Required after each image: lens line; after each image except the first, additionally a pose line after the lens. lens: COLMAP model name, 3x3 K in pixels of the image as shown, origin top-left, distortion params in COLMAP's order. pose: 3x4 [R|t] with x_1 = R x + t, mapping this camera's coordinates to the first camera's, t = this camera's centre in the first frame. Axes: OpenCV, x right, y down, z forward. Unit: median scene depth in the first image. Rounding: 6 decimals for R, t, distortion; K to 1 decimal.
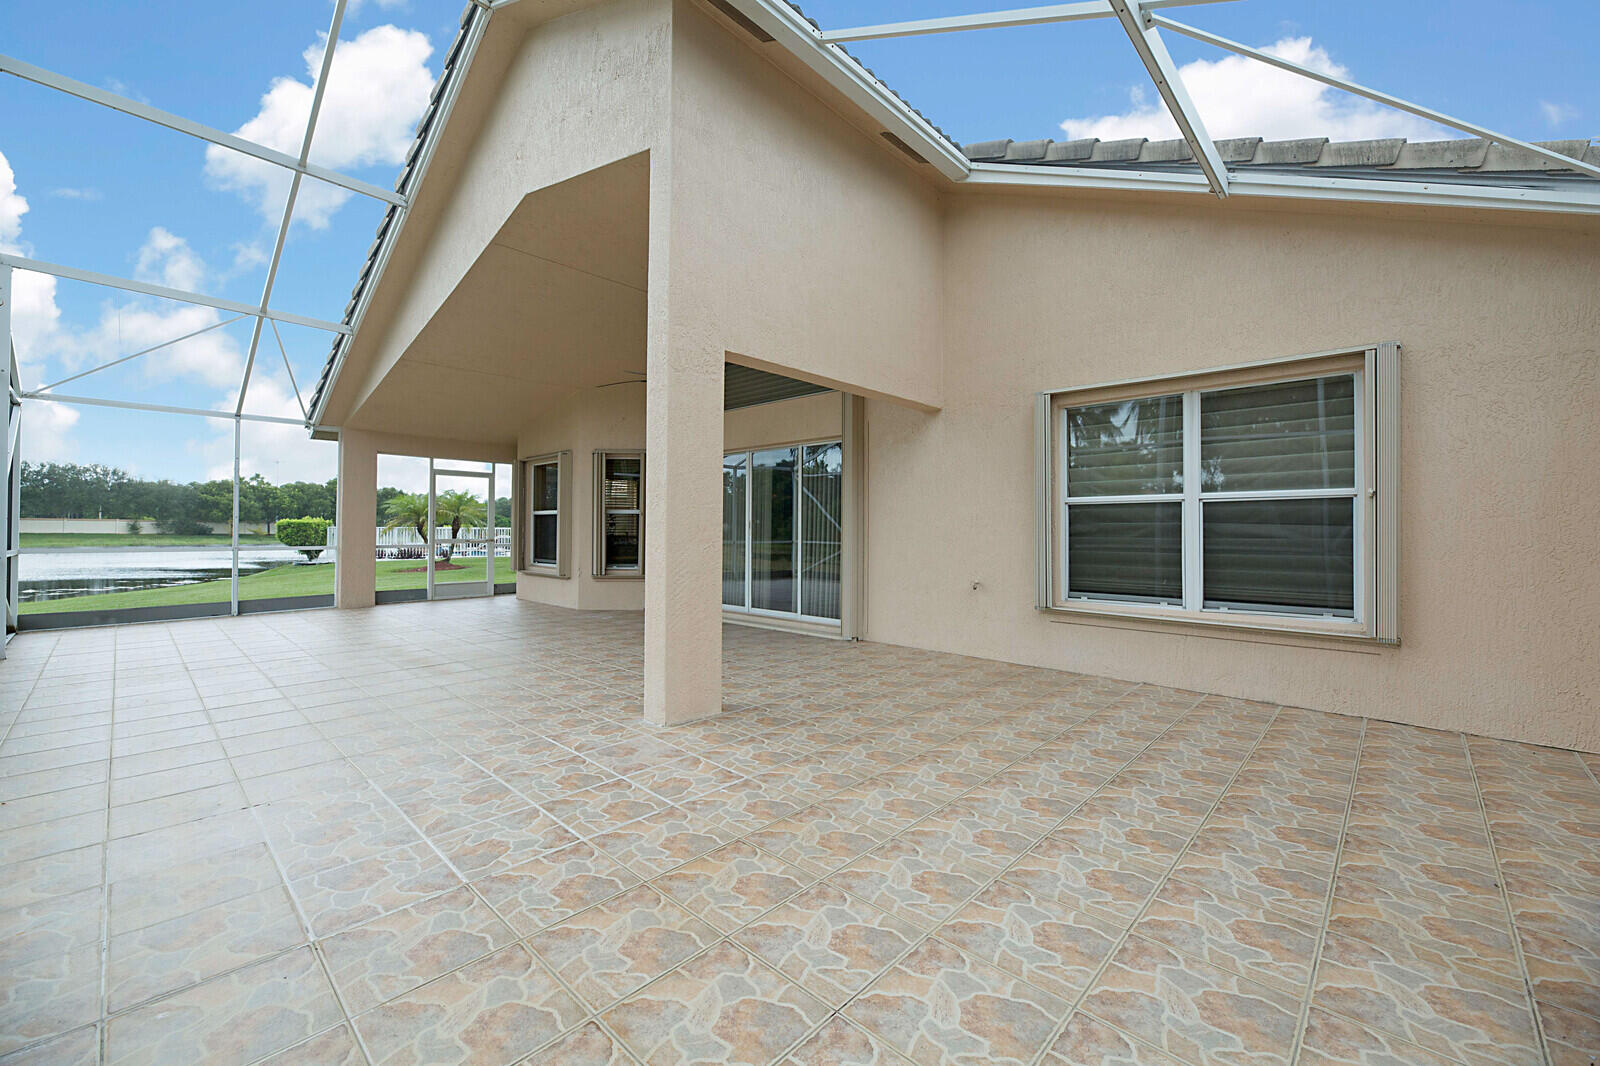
lens RADIAL K [[635.7, 0, 797.3], [0, 635.7, 525.4], [0, 0, 1]] dist [0.002215, -0.004410]
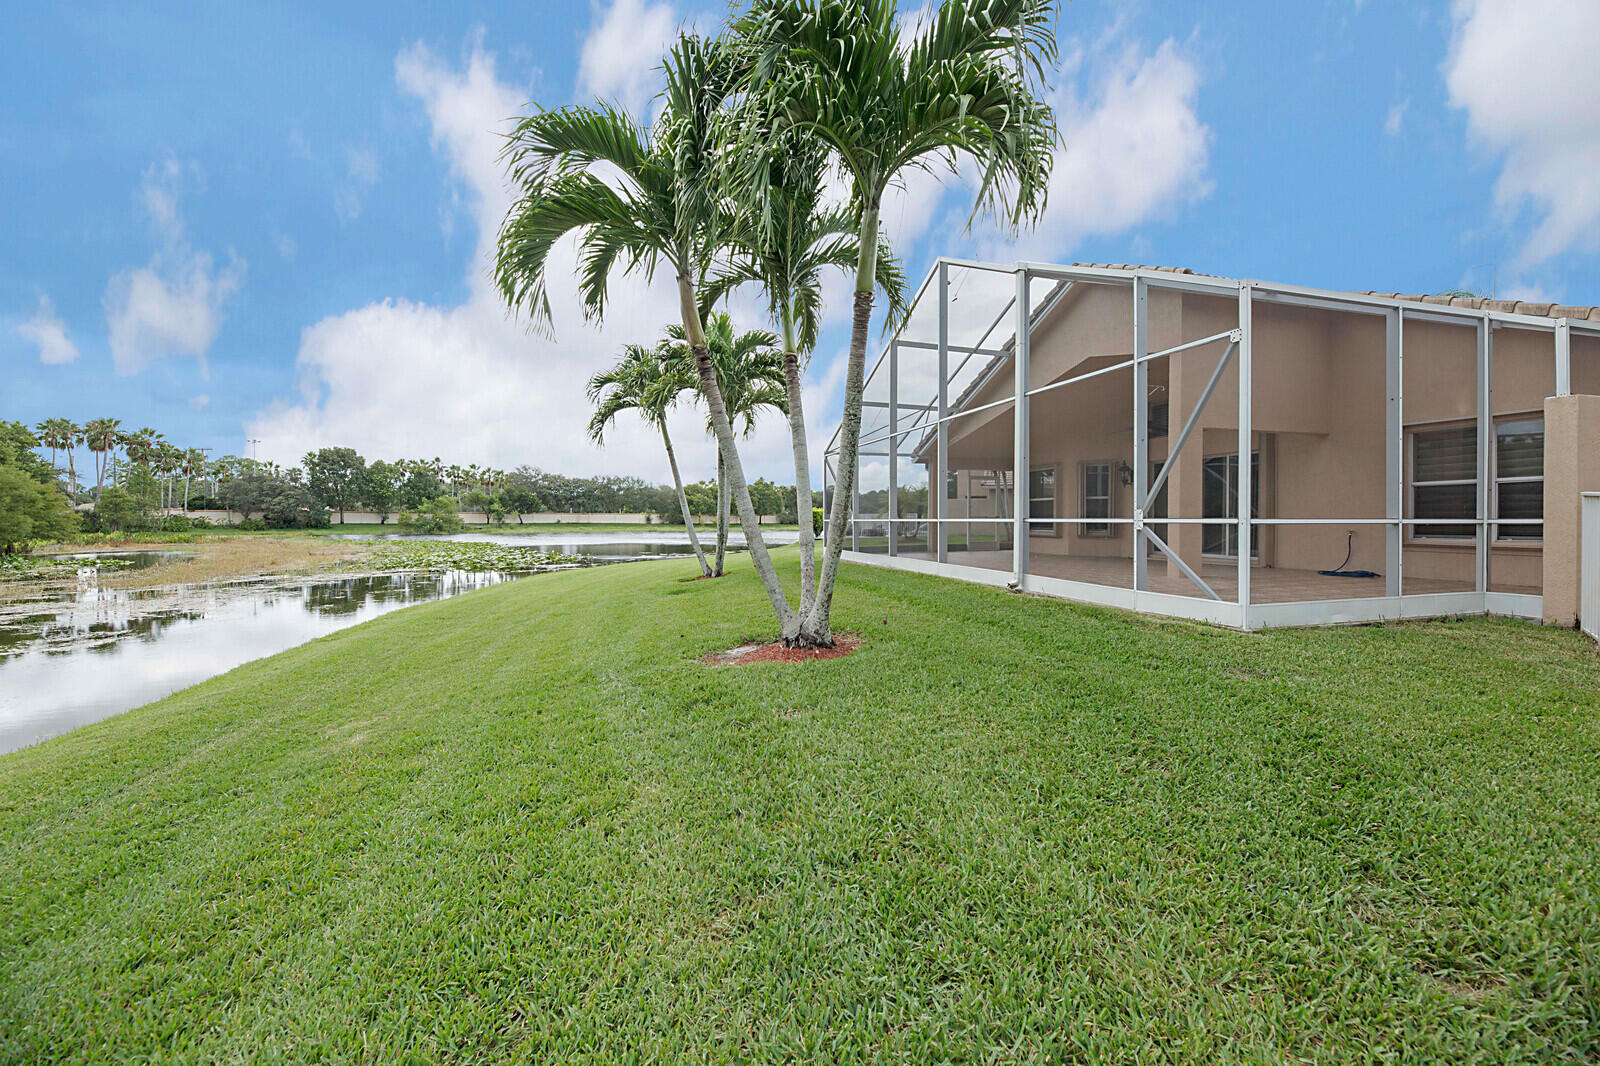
lens RADIAL K [[635.7, 0, 797.3], [0, 635.7, 525.4], [0, 0, 1]] dist [0.002215, -0.004410]
pose [[0.856702, -0.001375, -0.515811, -0.086706], [0.009807, 0.999859, 0.013621, 0.021178], [0.515719, -0.016728, 0.856594, -0.849224]]
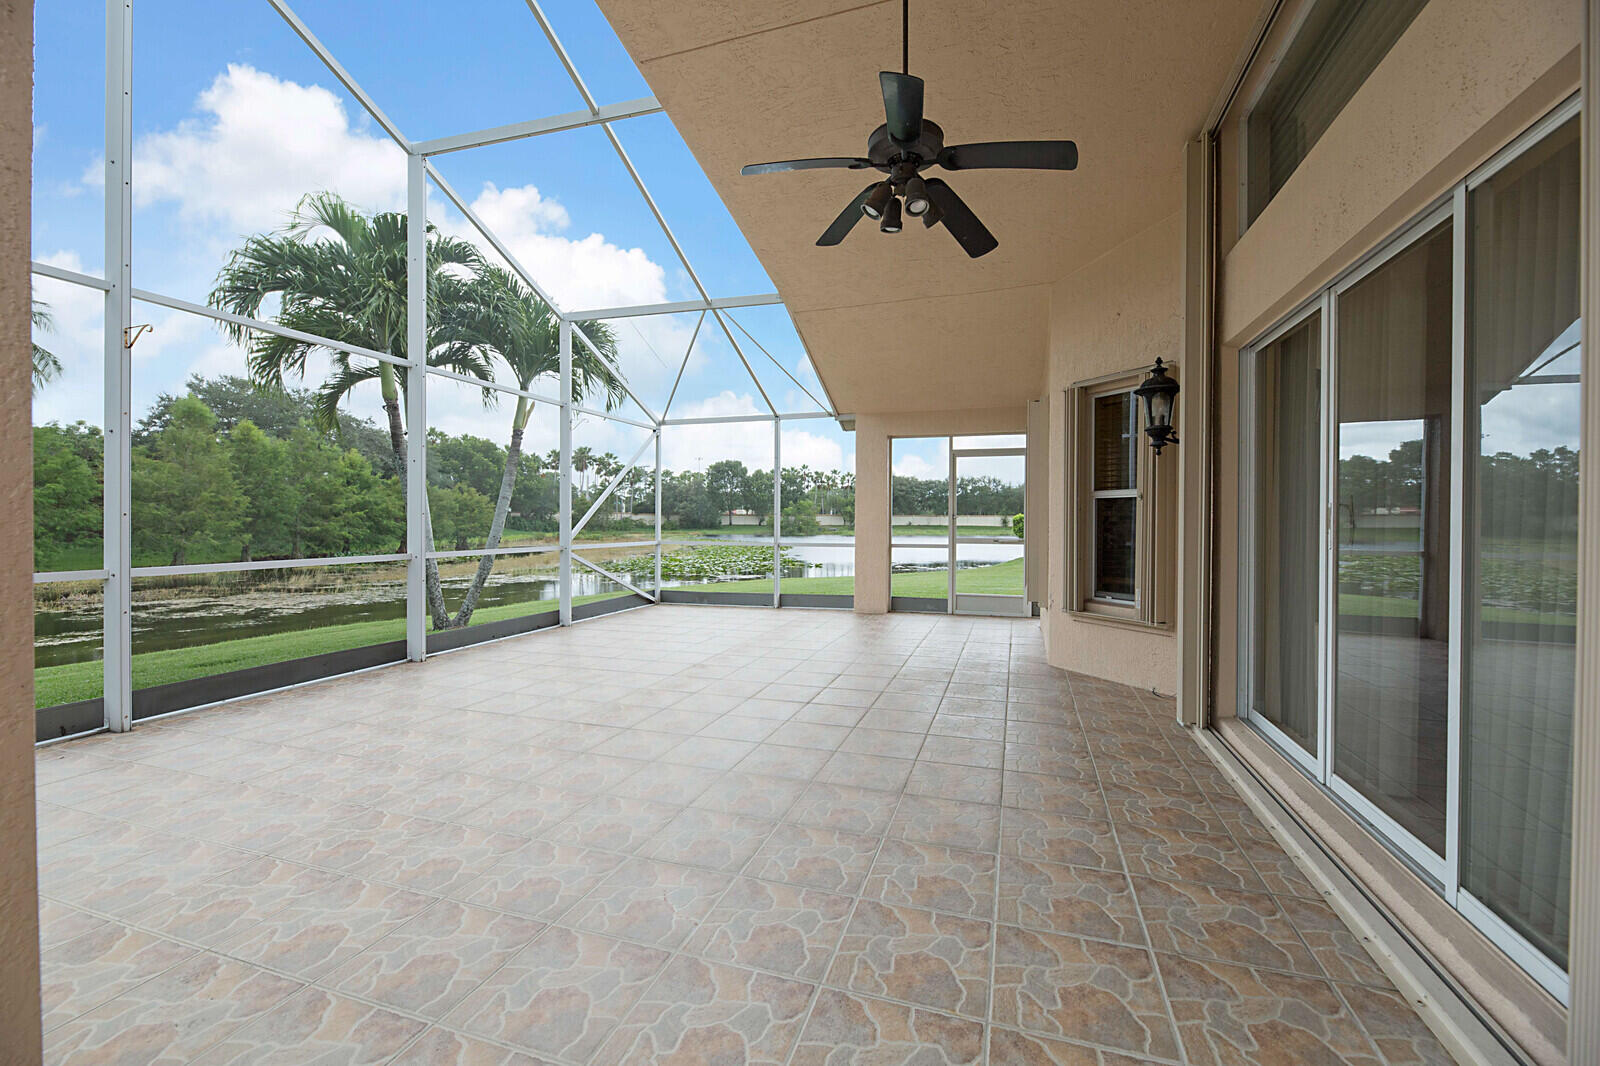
lens RADIAL K [[648.4, 0, 805.5], [0, 648.4, 527.1], [0, 0, 1]] dist [-0.021006, 0.000154]
pose [[0.424201, 0.005228, -0.905553, 0.098263], [0.006697, 0.999938, 0.008910, 0.000010], [0.905543, -0.009844, 0.424139, 0.551074]]
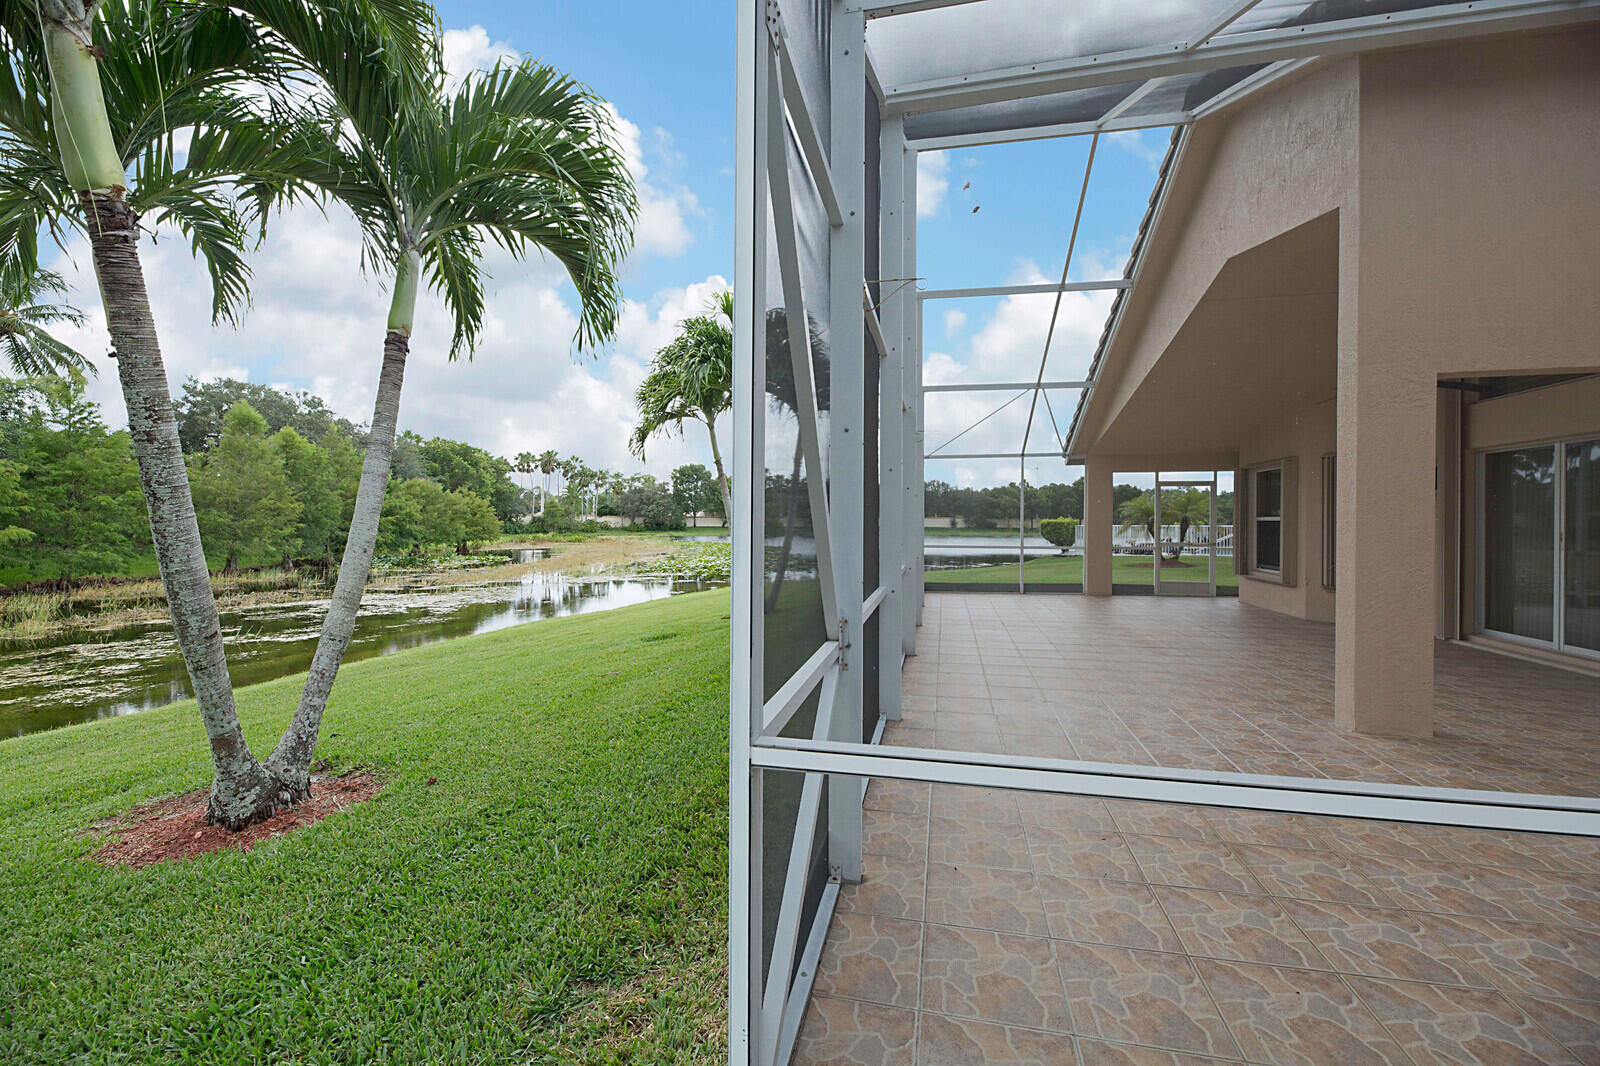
lens RADIAL K [[635.7, 0, 797.3], [0, 635.7, 525.4], [0, 0, 1]] dist [0.002215, -0.004410]
pose [[0.500474, 0.000245, -0.865752, 0.109288], [0.008872, 0.999946, 0.005412, -0.023821], [0.865706, -0.010390, 0.500445, -0.161411]]
